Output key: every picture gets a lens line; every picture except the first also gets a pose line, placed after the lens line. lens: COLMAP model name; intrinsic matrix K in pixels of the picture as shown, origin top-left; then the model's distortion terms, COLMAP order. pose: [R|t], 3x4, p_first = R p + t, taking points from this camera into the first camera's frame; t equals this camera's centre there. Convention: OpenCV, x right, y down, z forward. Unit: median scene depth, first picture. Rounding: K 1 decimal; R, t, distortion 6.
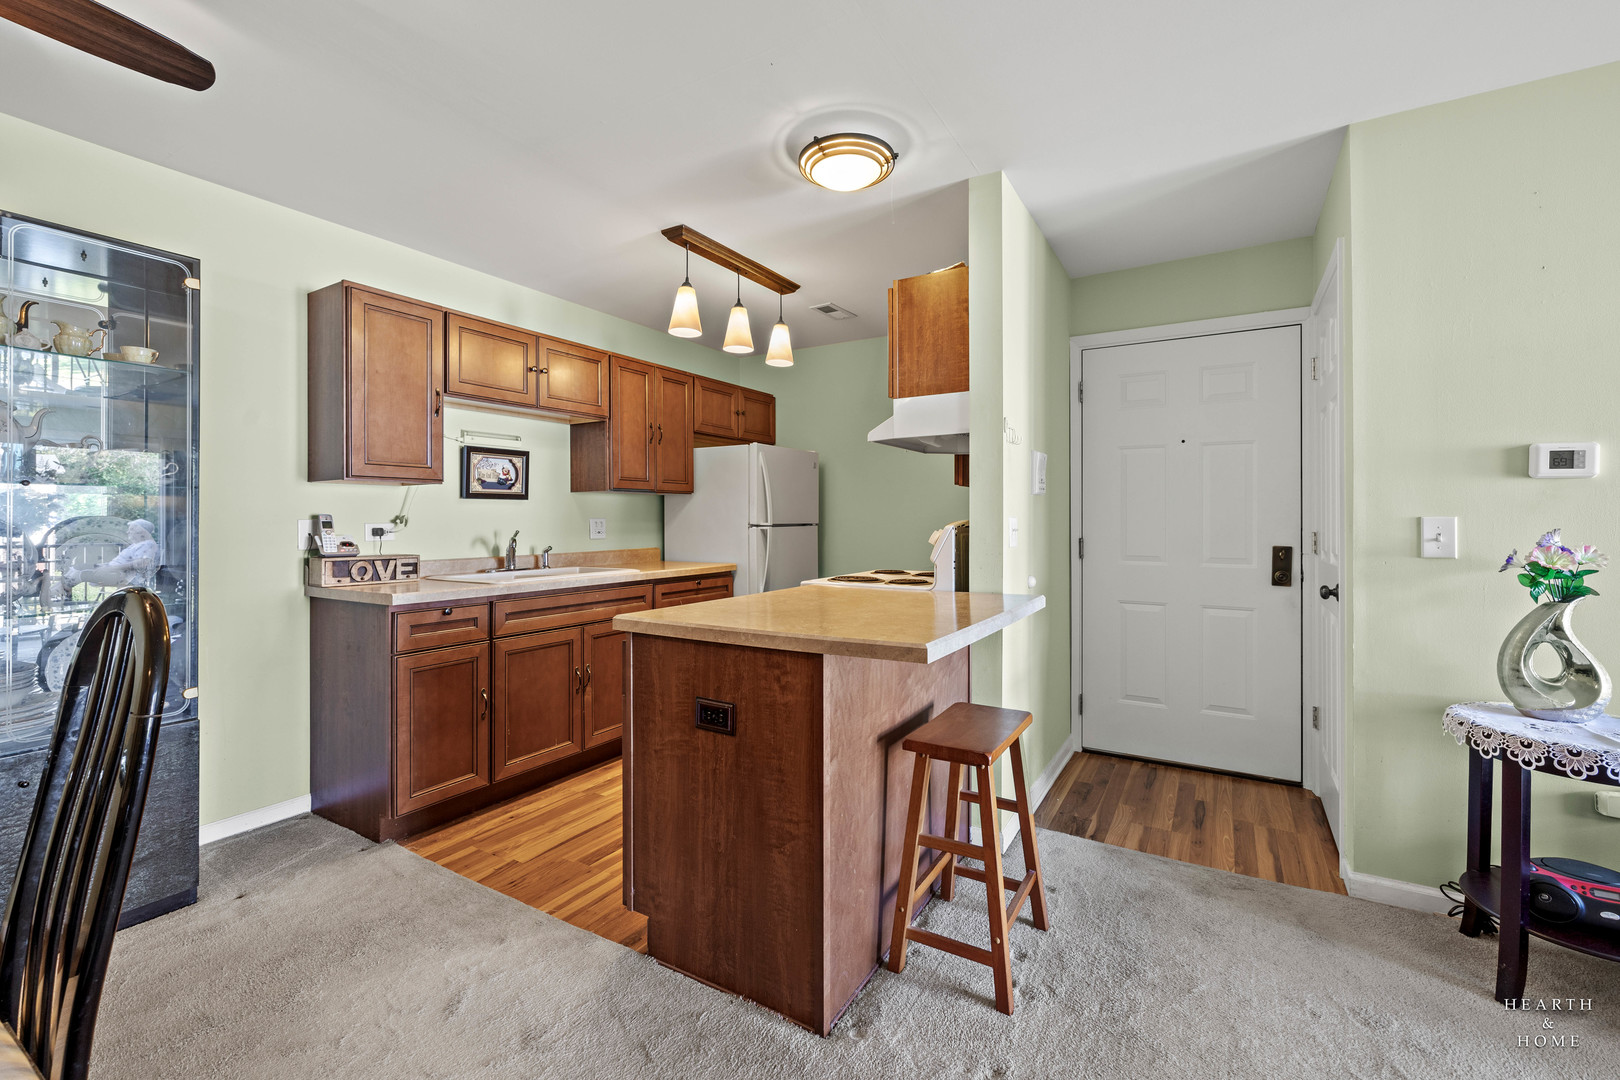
lens RADIAL K [[684.8, 0, 809.1], [0, 684.8, 523.2], [0, 0, 1]] dist [-0.001346, 0.000234]
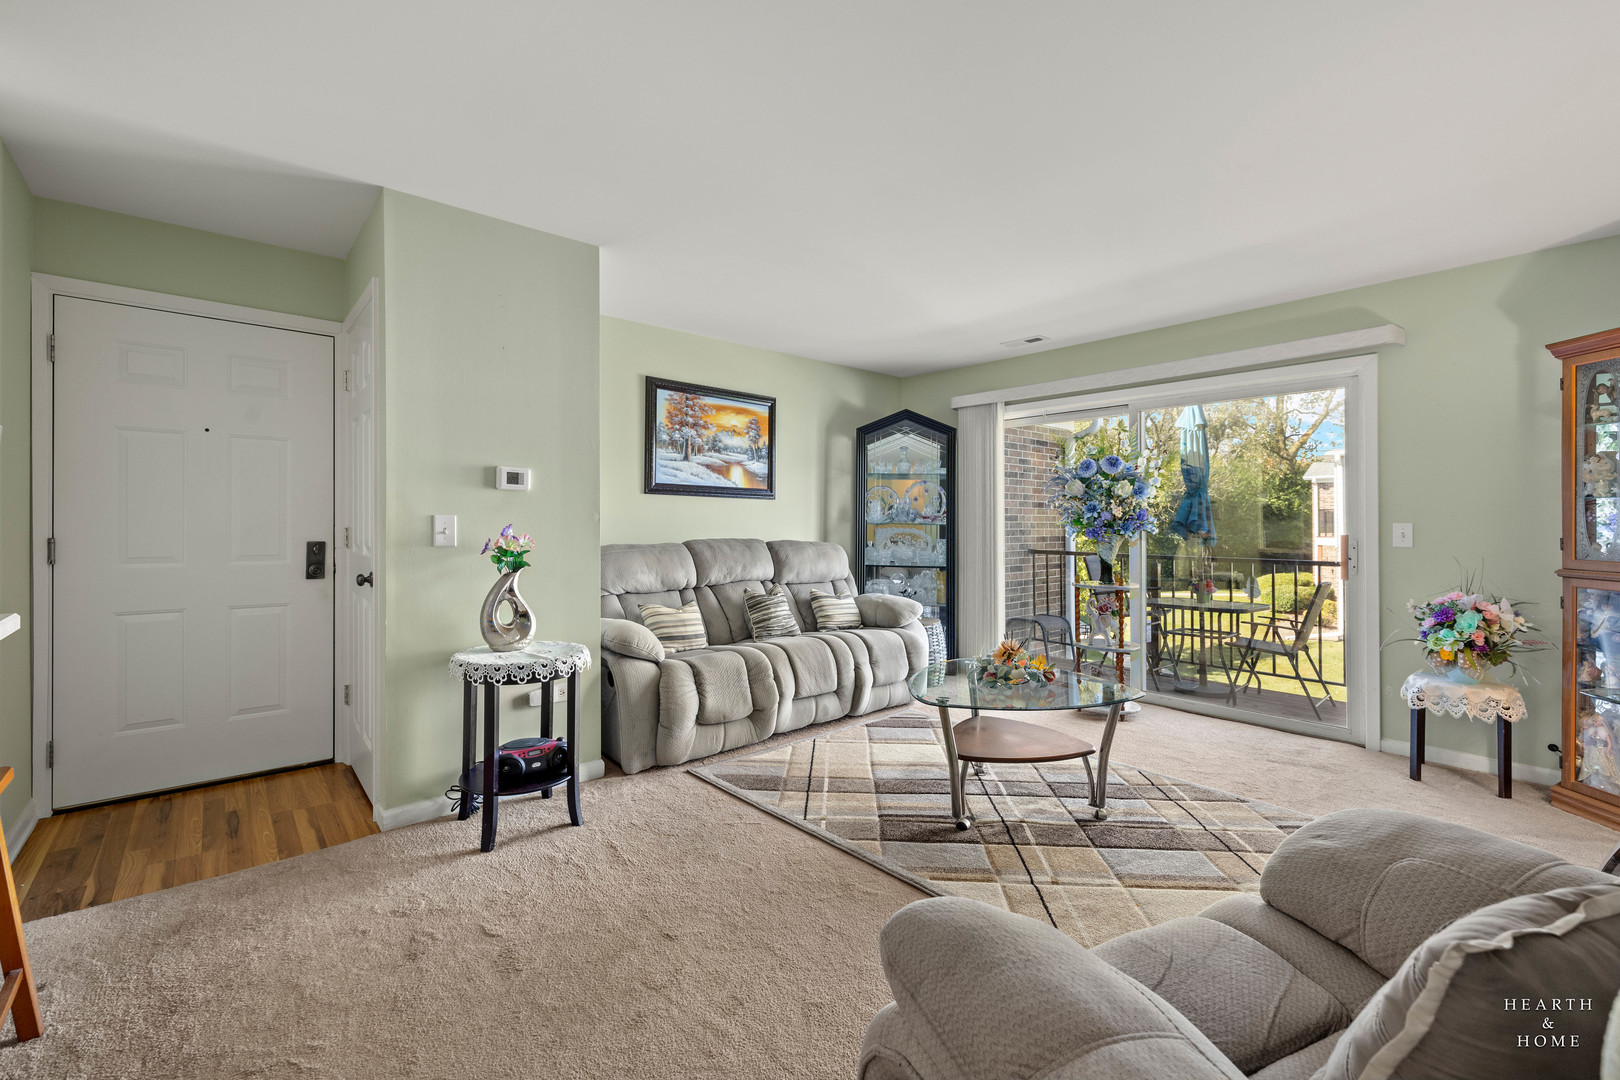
lens RADIAL K [[684.8, 0, 809.1], [0, 684.8, 523.2], [0, 0, 1]] dist [-0.001346, 0.000234]
pose [[0.307171, -0.001100, 0.951654, -0.085965], [-0.002838, 0.999994, 0.002072, 0.000945], [-0.951650, -0.003338, 0.307166, -0.054369]]
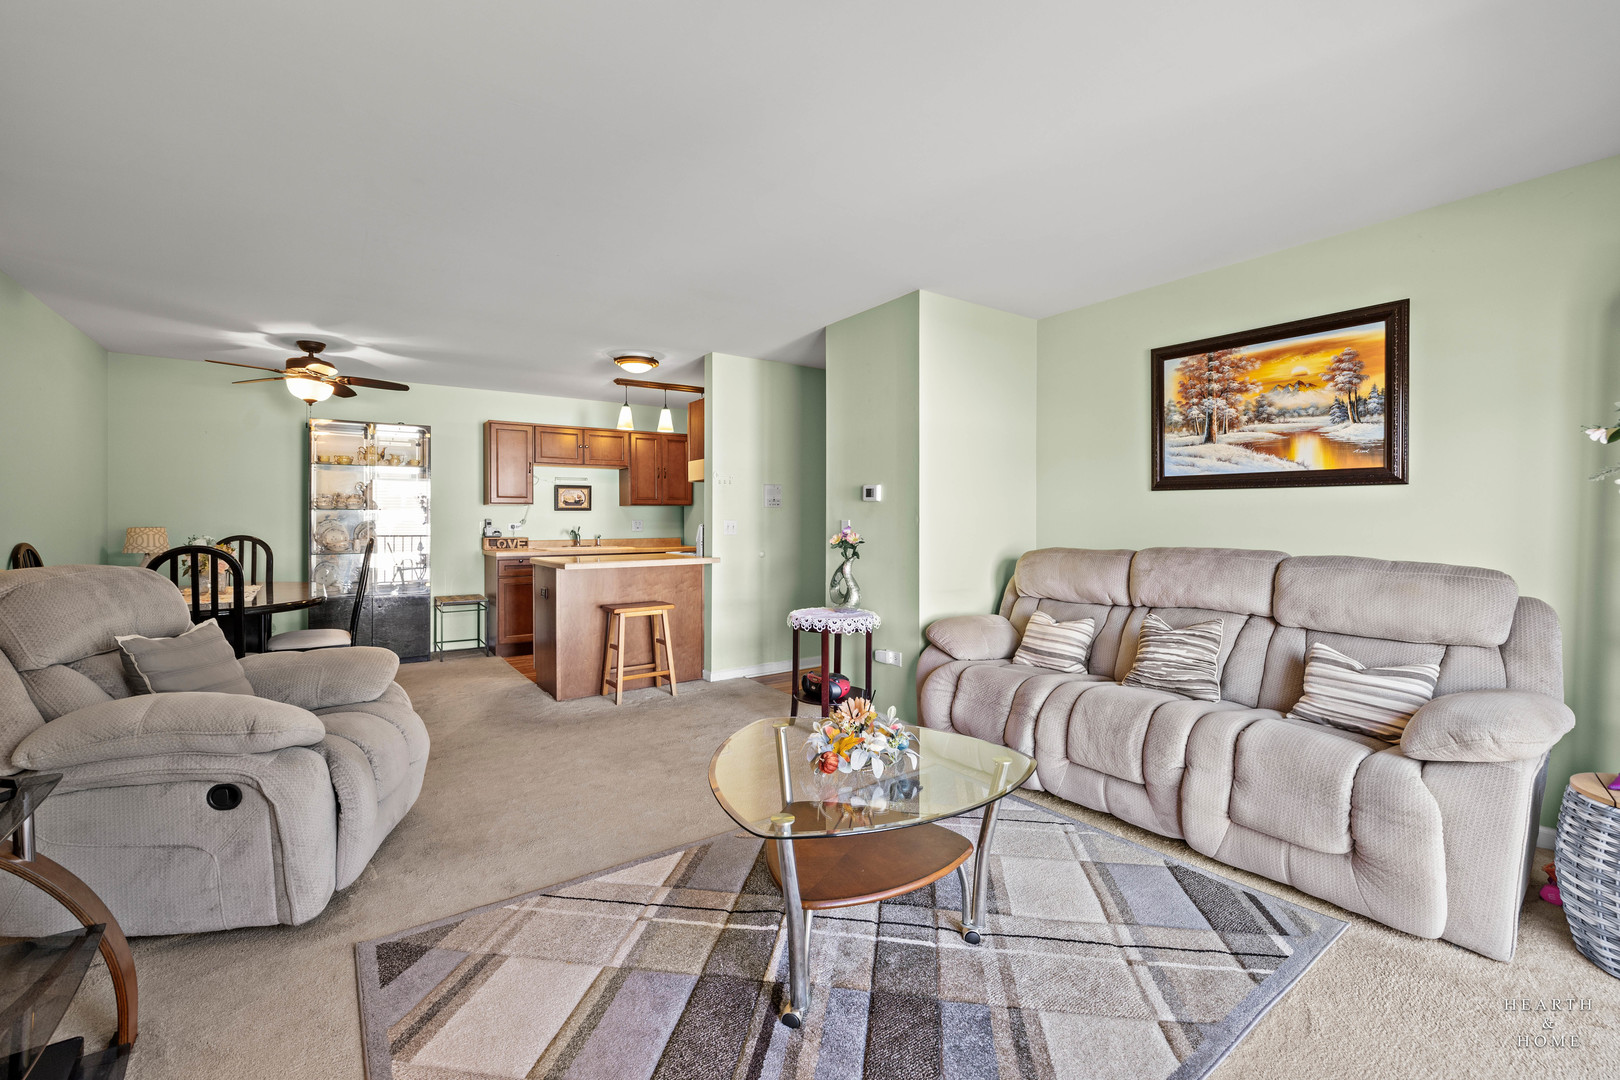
lens RADIAL K [[684.8, 0, 809.1], [0, 684.8, 523.2], [0, 0, 1]] dist [-0.001346, 0.000234]
pose [[0.916437, 0.000343, -0.400180, 1.123048], [0.000225, 0.999999, 0.001373, -0.001598], [0.400180, -0.001348, 0.916436, -0.636168]]
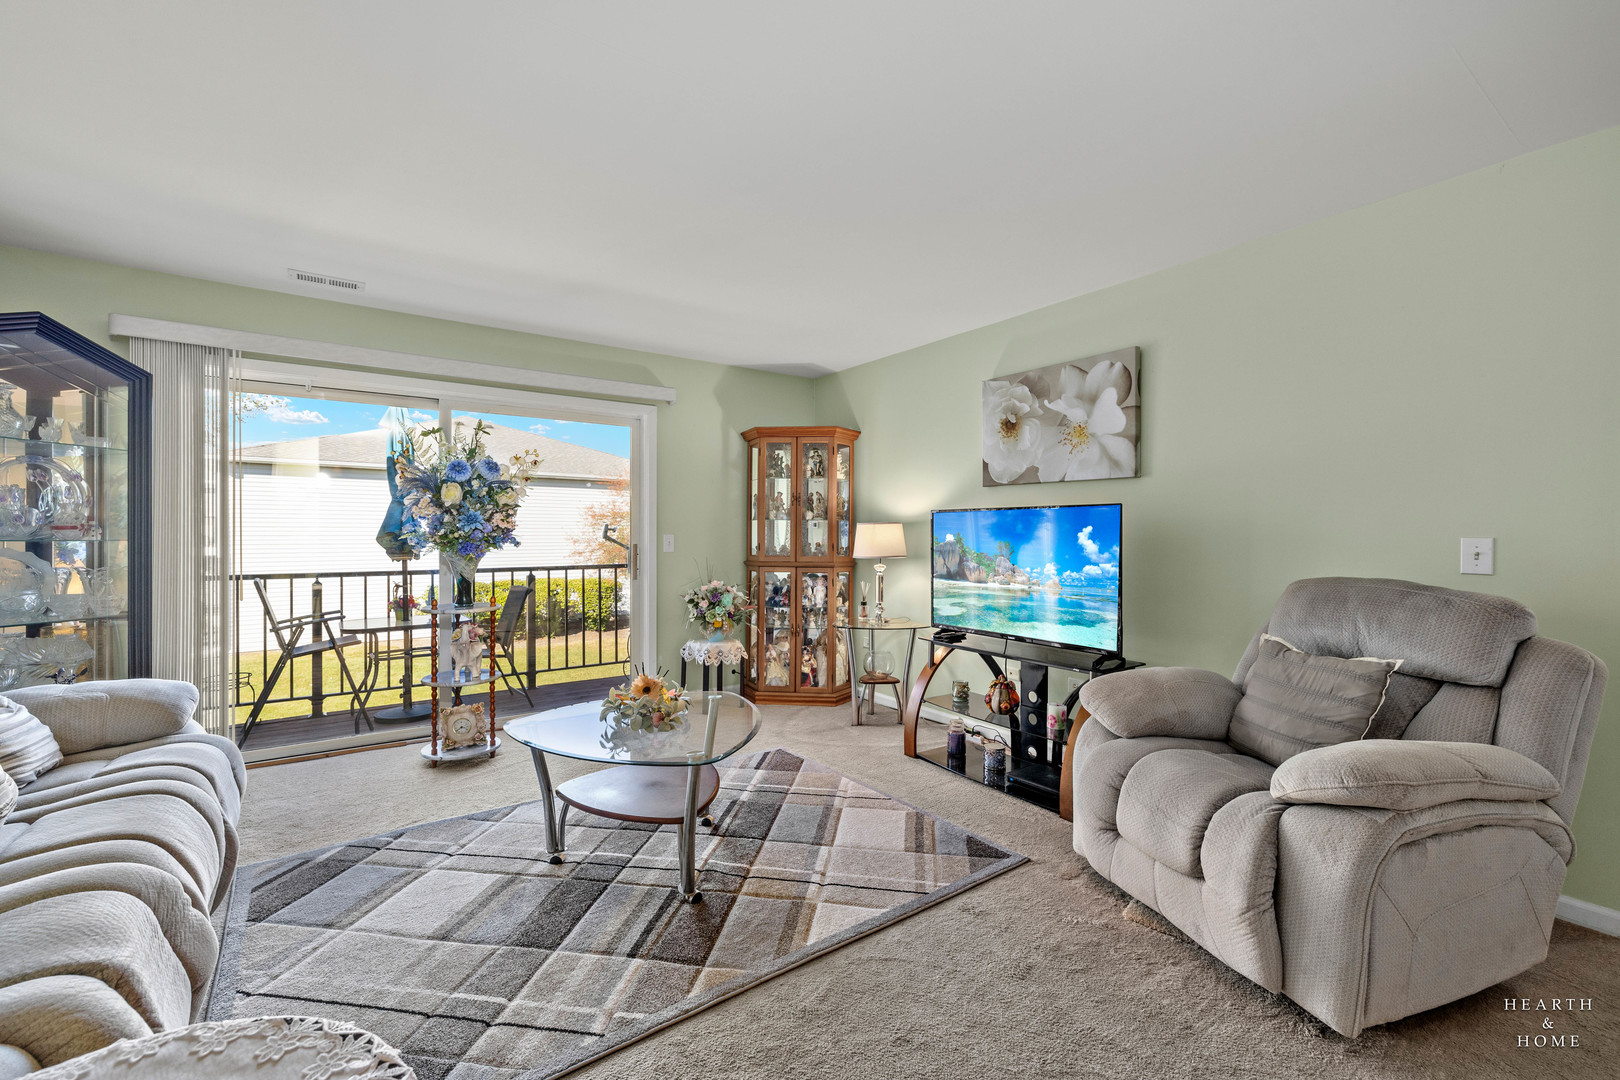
lens RADIAL K [[678.8, 0, 802.0], [0, 678.8, 530.3], [0, 0, 1]] dist [0.000461, 0.000348]
pose [[-0.915163, -0.003842, 0.403066, 0.403144], [-0.004587, 0.999989, -0.000884, -0.009644], [-0.403058, -0.002658, -0.915171, 0.653172]]
